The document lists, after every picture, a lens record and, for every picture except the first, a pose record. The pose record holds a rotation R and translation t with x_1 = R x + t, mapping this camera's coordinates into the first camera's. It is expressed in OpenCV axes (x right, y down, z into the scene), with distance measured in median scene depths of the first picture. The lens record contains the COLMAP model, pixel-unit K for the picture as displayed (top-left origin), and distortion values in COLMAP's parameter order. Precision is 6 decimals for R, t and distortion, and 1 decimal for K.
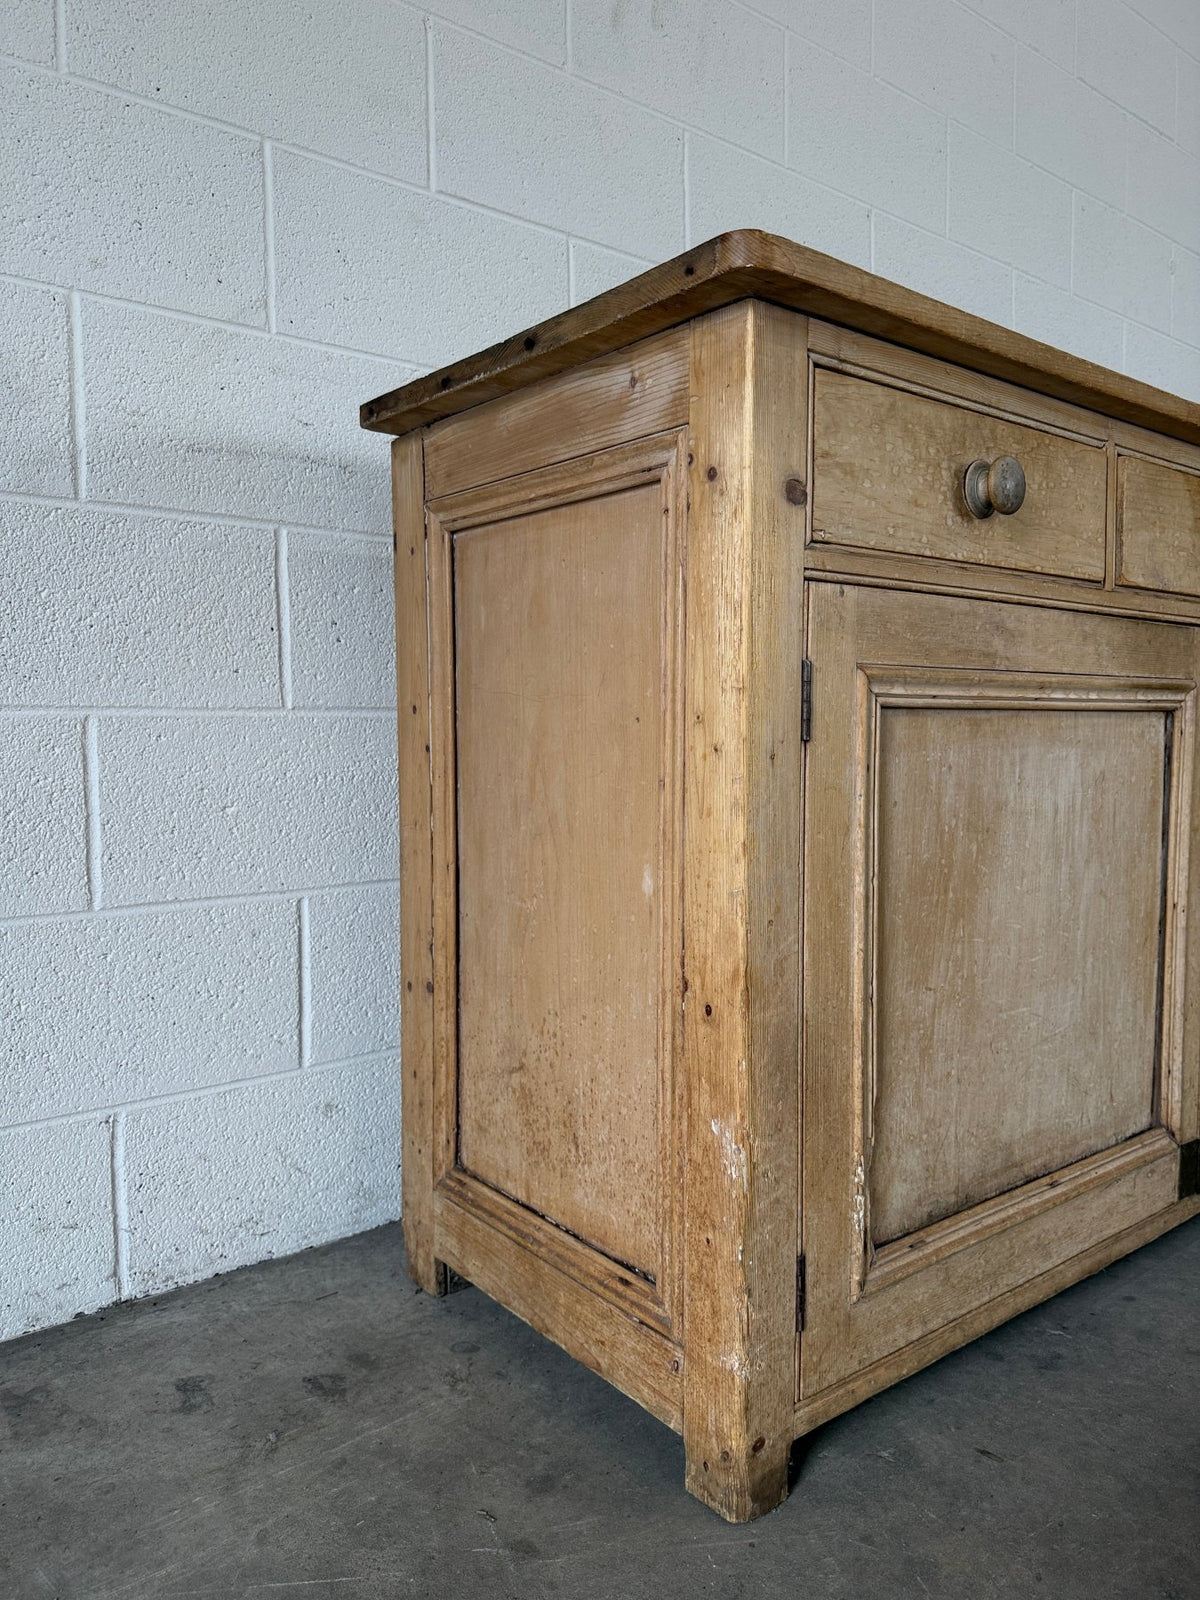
lens RADIAL K [[1132.9, 0, 600.1], [0, 1132.9, 803.4], [0, 0, 1]] dist [0.046067, -0.074195]
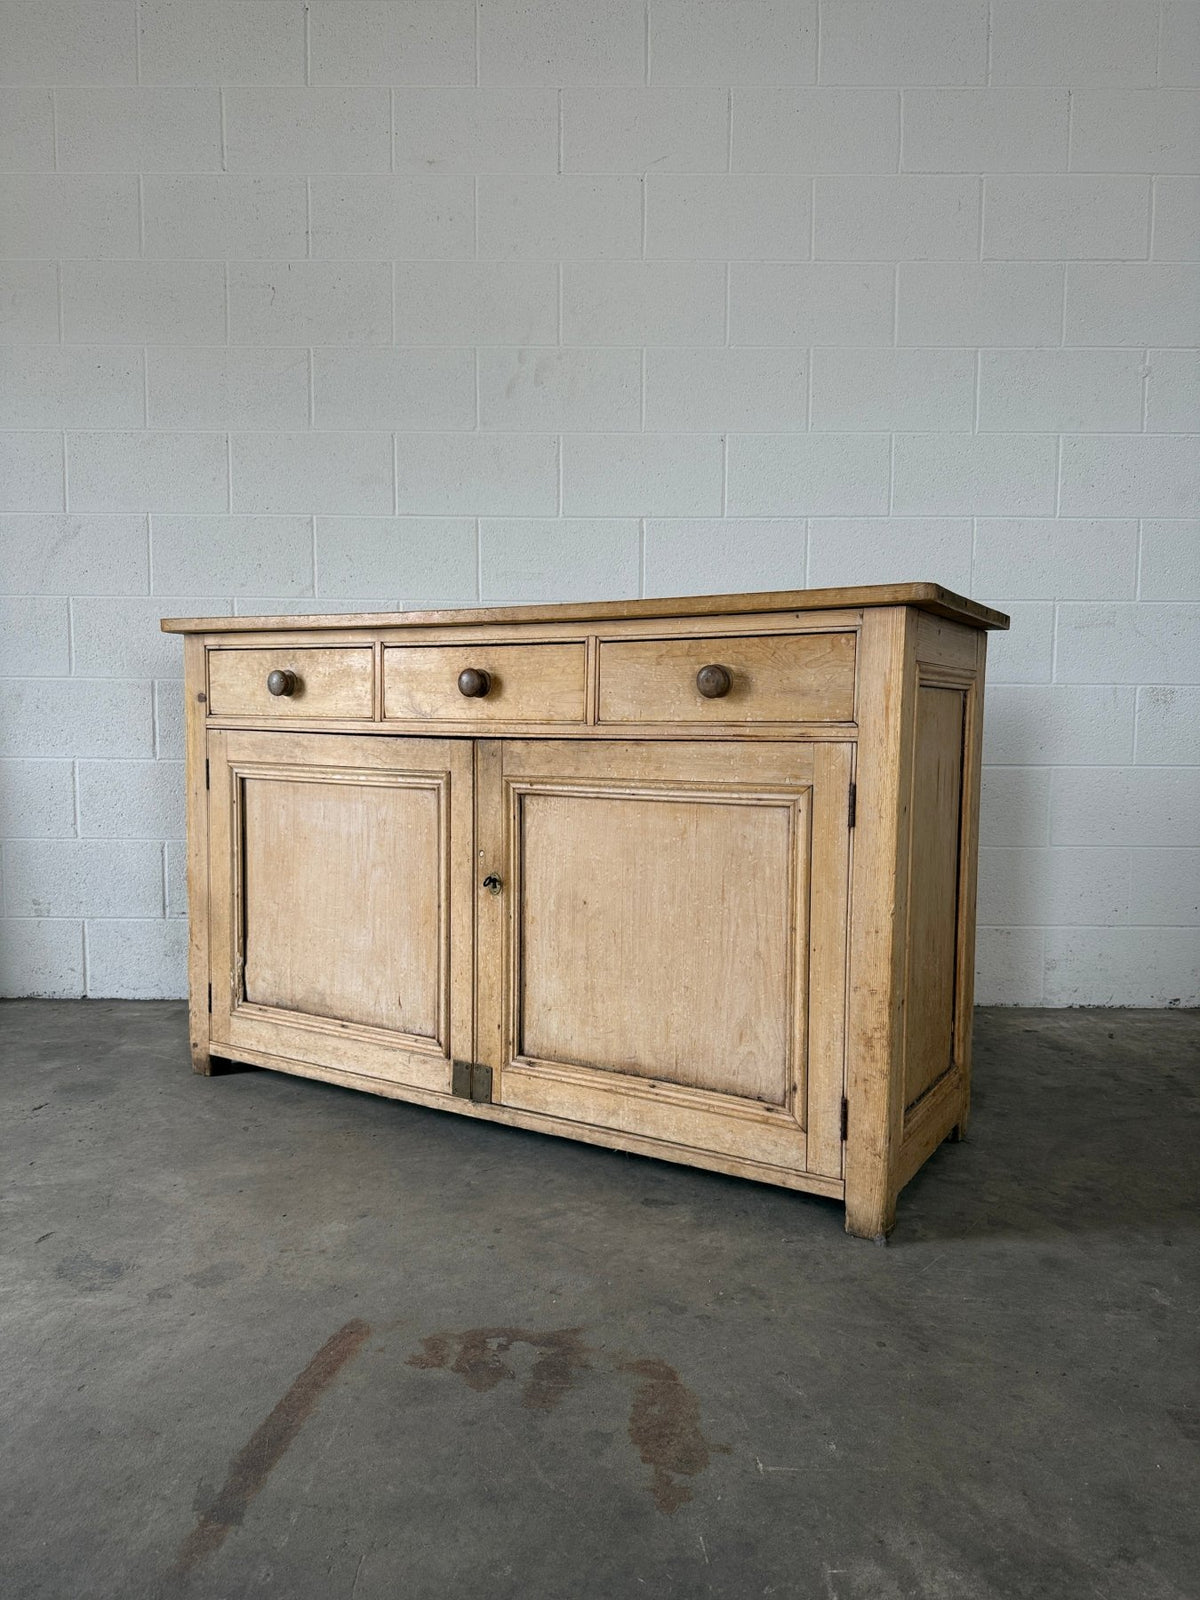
lens RADIAL K [[1132.9, 0, 600.1], [0, 1132.9, 803.4], [0, 0, 1]] dist [0.046067, -0.074195]
pose [[0.778592, 0.062173, -0.624442, 2.076714], [-0.053832, 0.998029, 0.032249, -0.130906], [0.625217, 0.008506, 0.780405, -0.551284]]
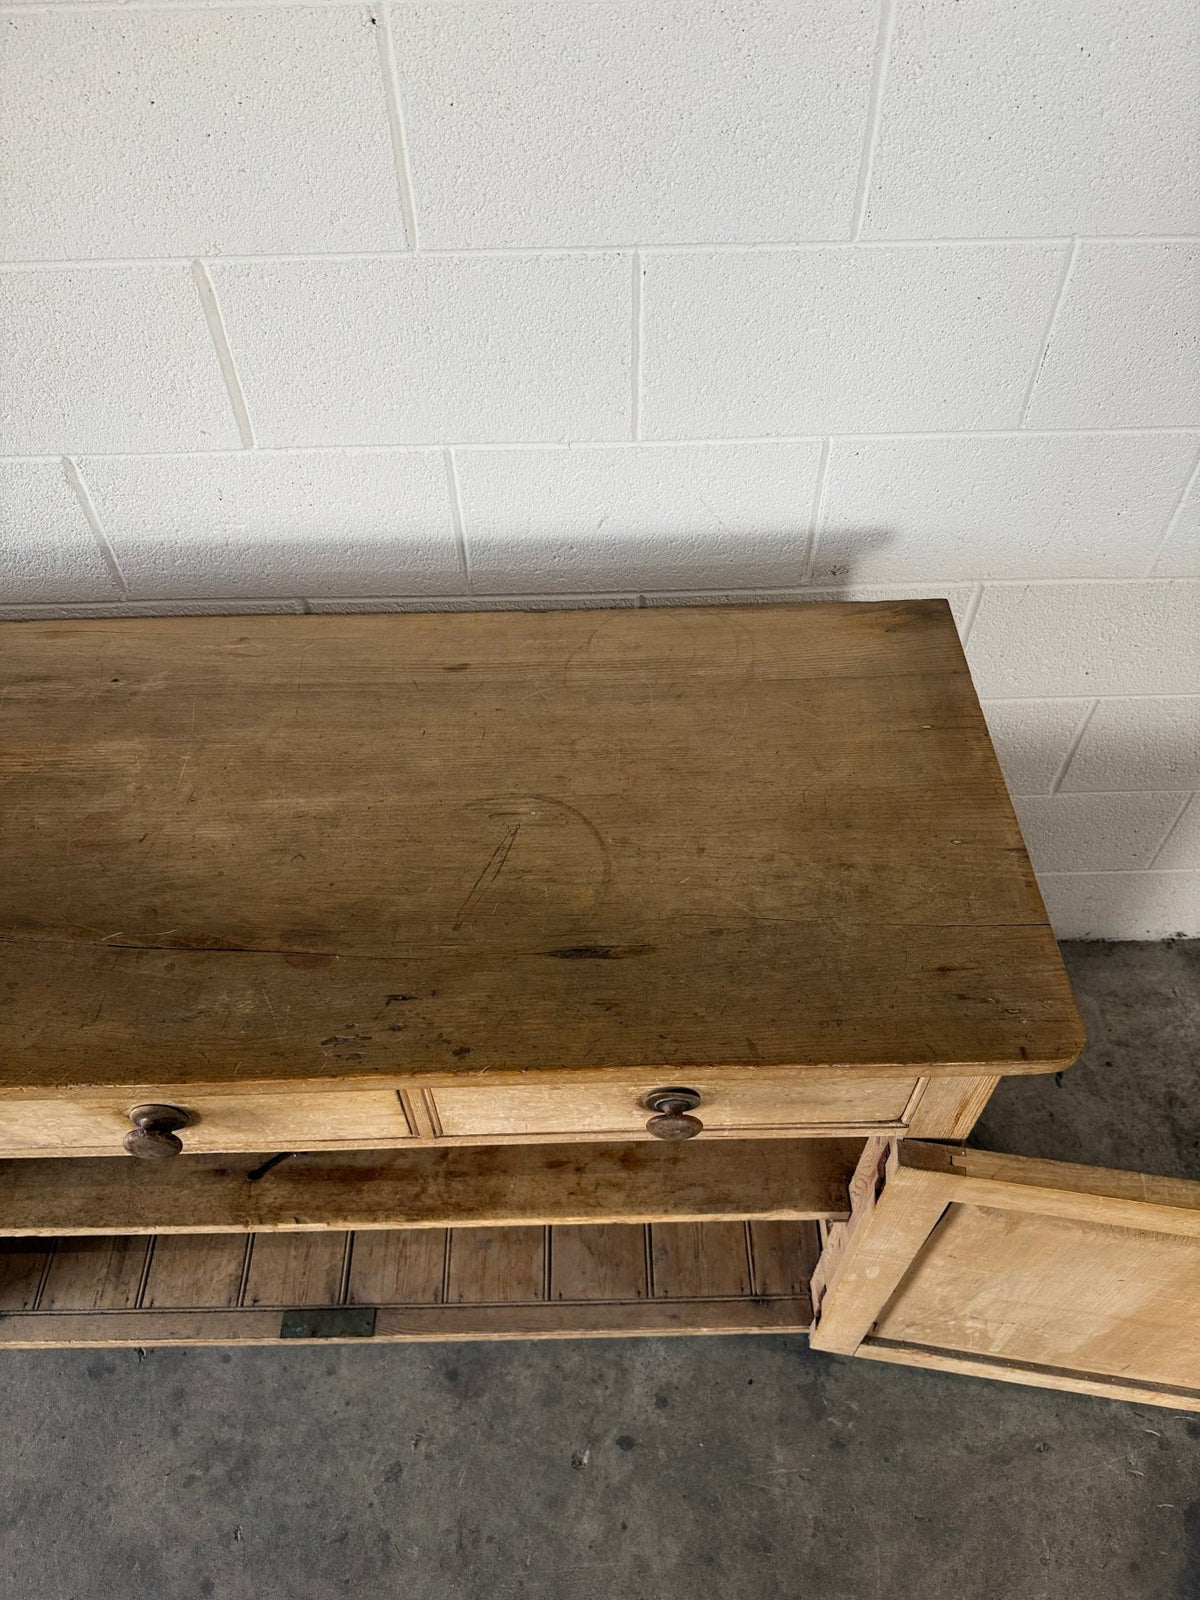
lens RADIAL K [[1142.3, 0, 600.0], [0, 1142.3, 800.0], [0, 0, 1]] dist [0.009227, -0.016495]
pose [[0.793478, 0.466853, -0.390438, 1.273758], [-0.029822, 0.670591, 0.741228, -1.256457], [0.607868, -0.576504, 0.546021, 1.122802]]
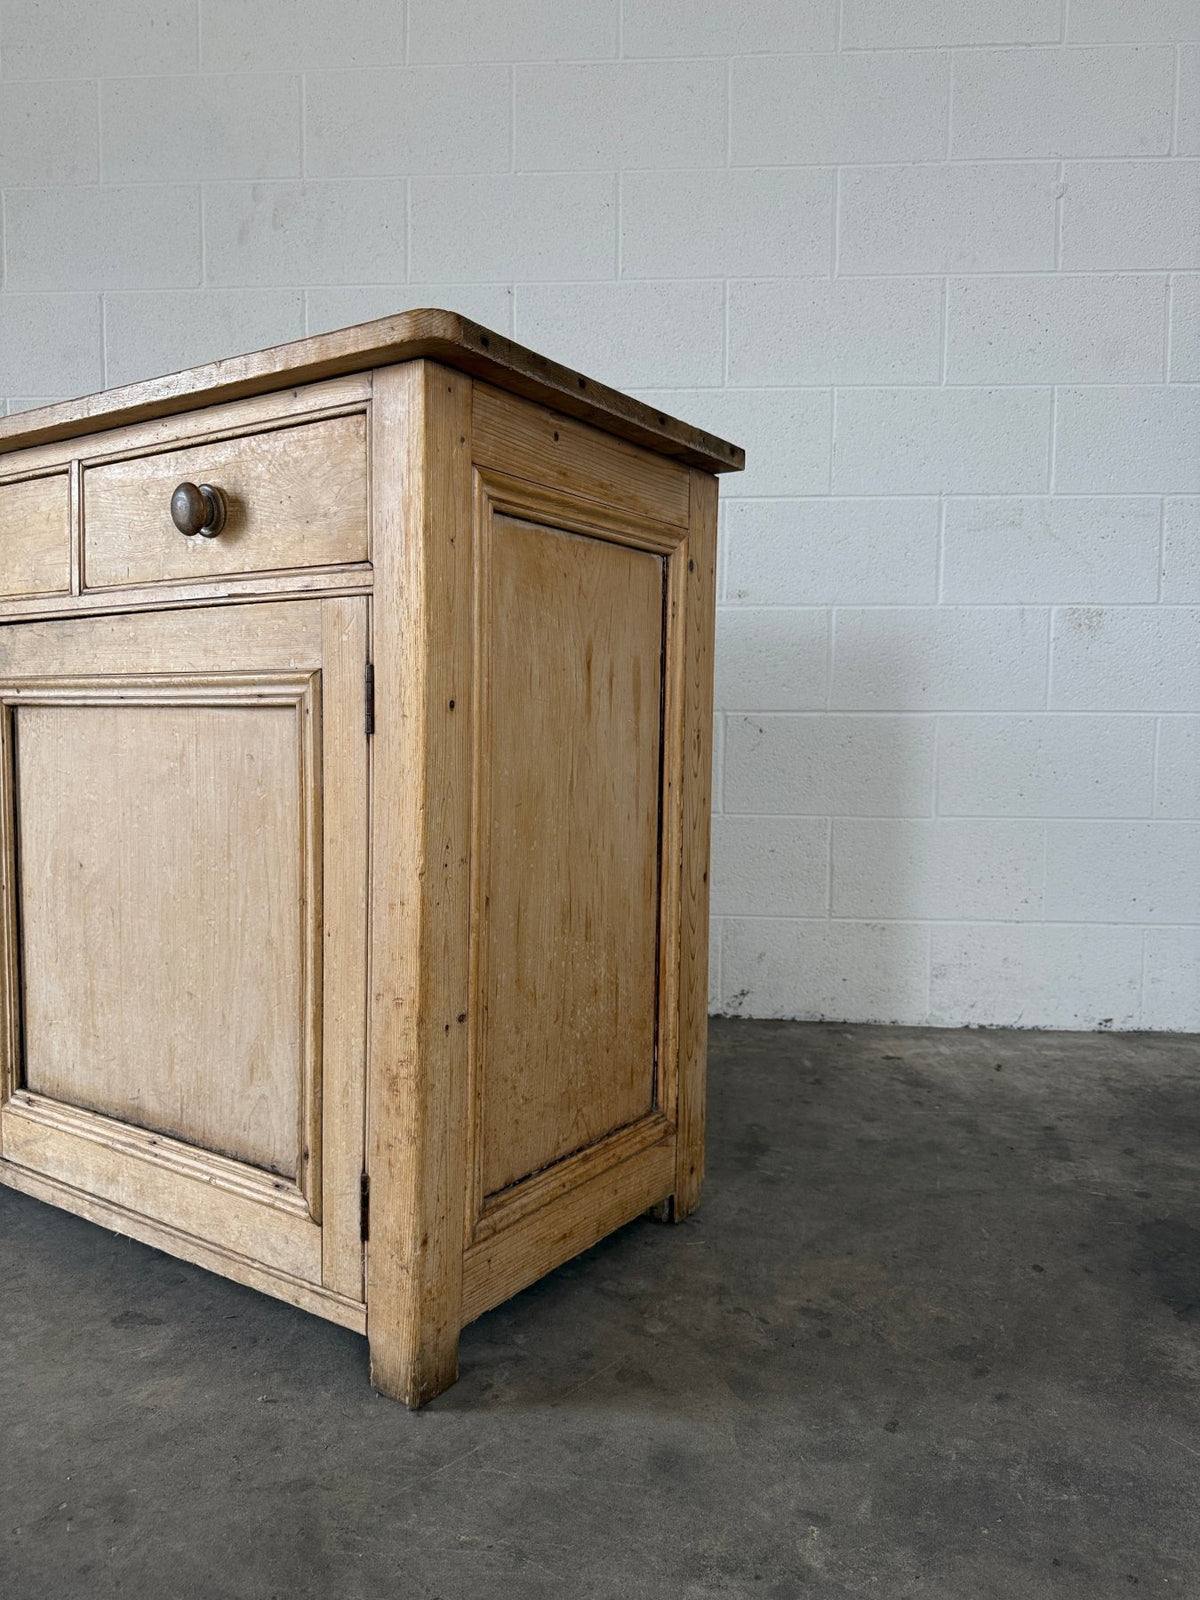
lens RADIAL K [[1142.3, 0, 600.0], [0, 1142.3, 800.0], [0, 0, 1]] dist [0.009227, -0.016495]
pose [[0.737368, 0.061609, -0.672675, 2.178355], [-0.058474, 0.997916, 0.027299, -0.043144], [0.672955, 0.019204, 0.739434, 0.357666]]
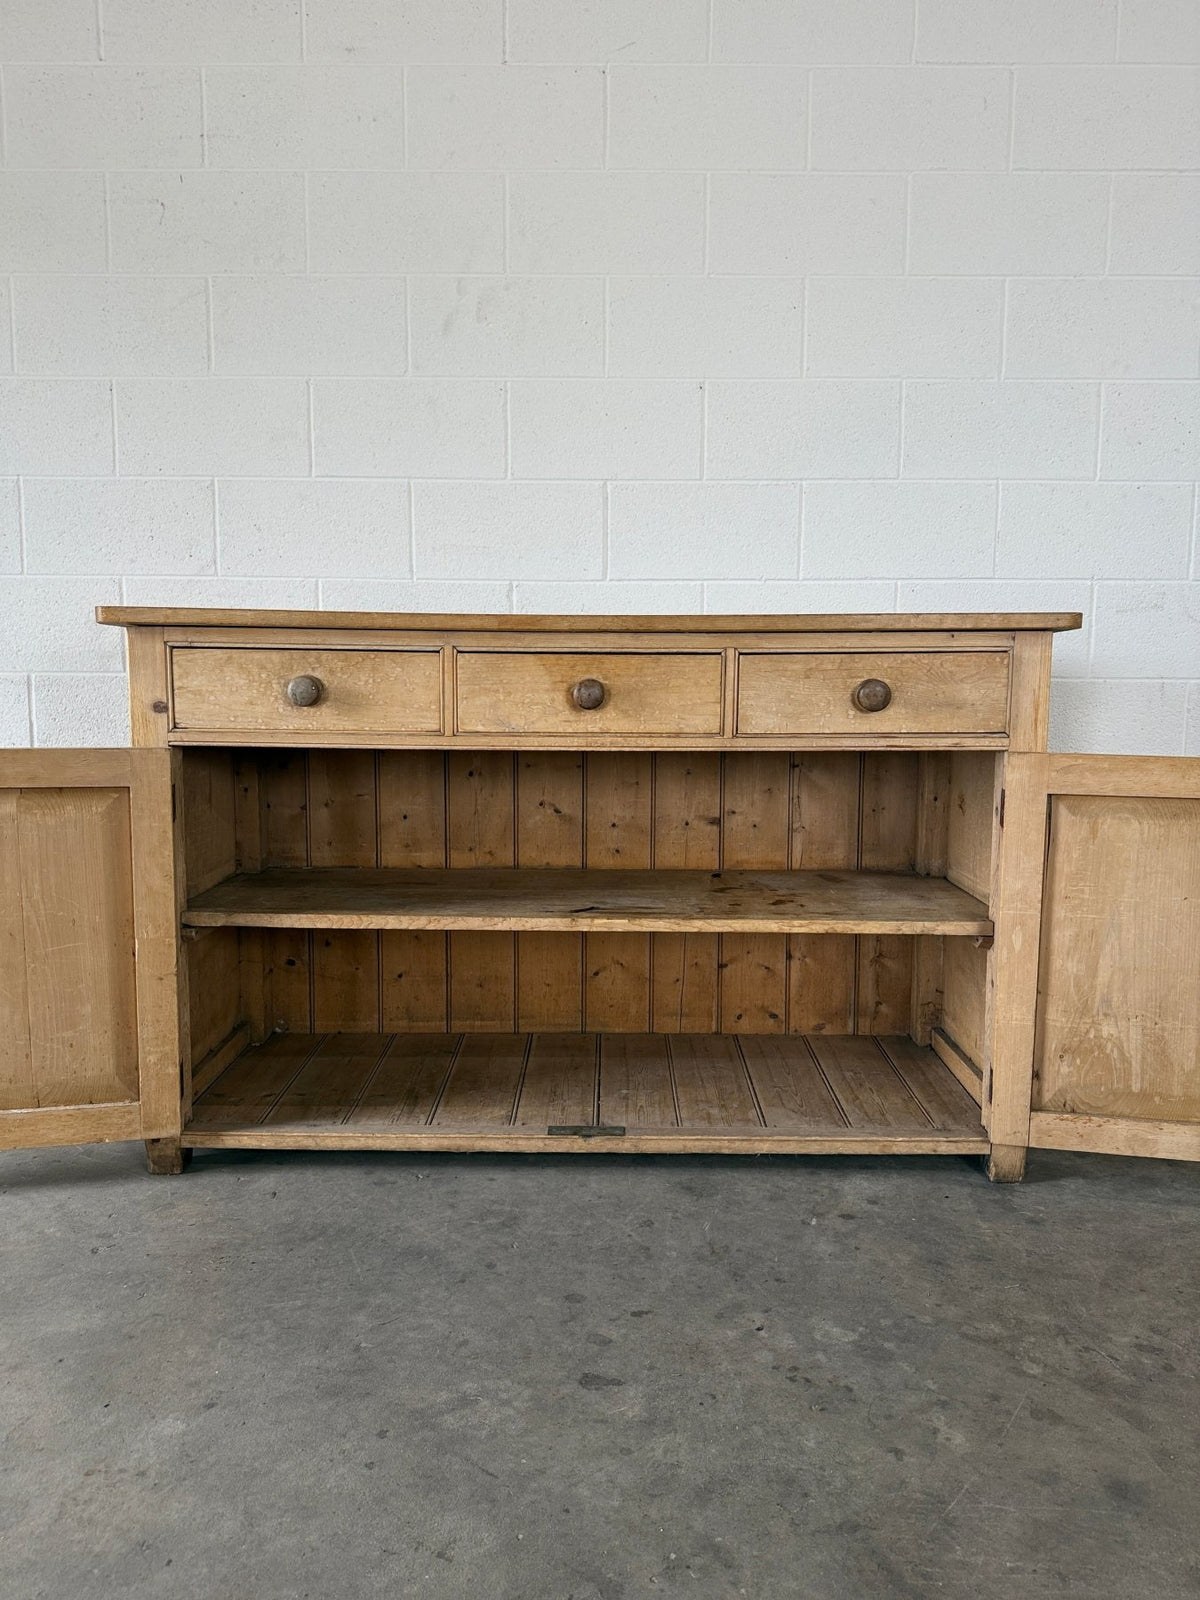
lens RADIAL K [[1136.7, 0, 602.9], [0, 1136.7, 800.8], [0, 0, 1]] dist [0.017006, -0.020307]
pose [[0.781177, 0.078224, -0.619390, 1.865805], [-0.052668, 0.996840, 0.059467, -0.230489], [0.622084, -0.013832, 0.782828, -0.151843]]
